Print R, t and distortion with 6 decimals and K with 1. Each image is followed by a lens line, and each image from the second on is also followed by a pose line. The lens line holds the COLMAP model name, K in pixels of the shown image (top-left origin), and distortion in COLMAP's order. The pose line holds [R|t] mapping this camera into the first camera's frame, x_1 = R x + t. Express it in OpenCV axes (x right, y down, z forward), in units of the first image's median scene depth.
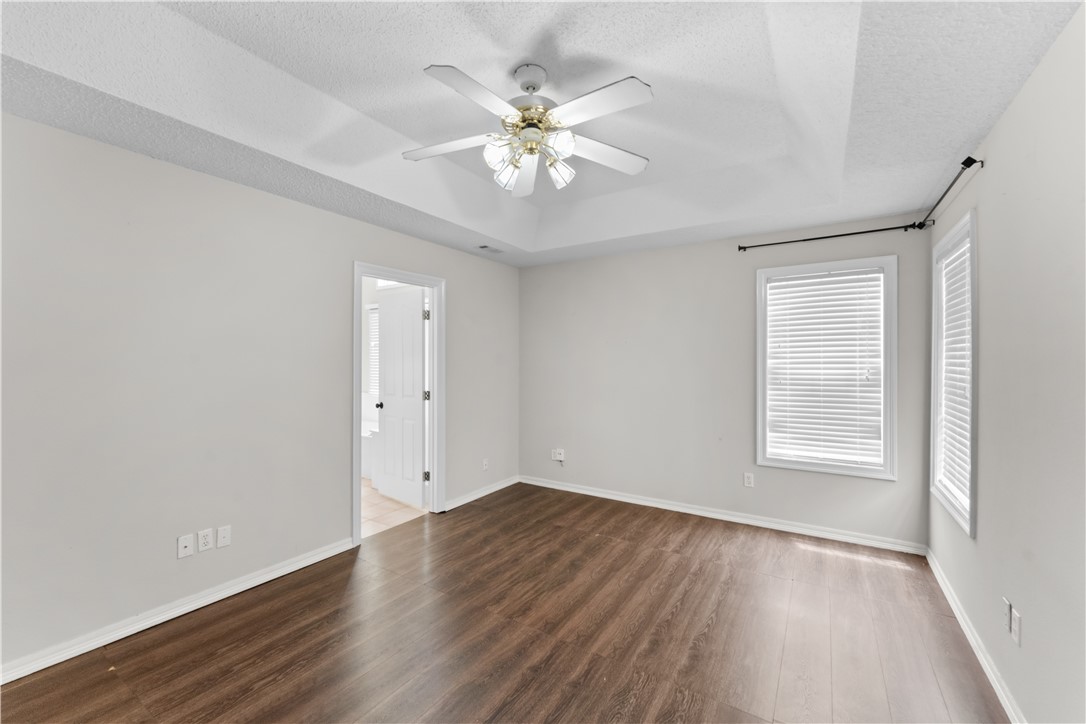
lens RADIAL K [[443.2, 0, 540.6], [0, 443.2, 354.4], [0, 0, 1]] dist [-0.004139, 0.000260]
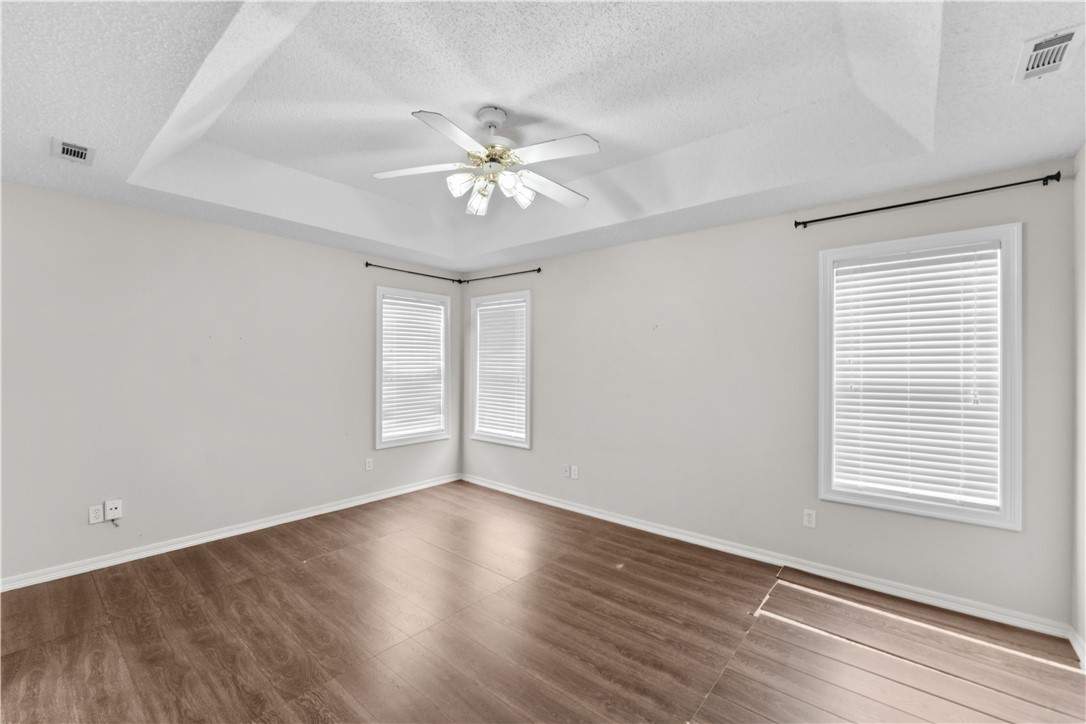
lens RADIAL K [[443.2, 0, 539.4], [0, 443.2, 367.7], [0, 0, 1]] dist [-0.004139, 0.000260]
pose [[0.143862, -0.012851, 0.989514, -0.635260], [-0.018034, 0.999716, 0.015606, 0.001819], [-0.989433, -0.020090, 0.143589, 0.402449]]
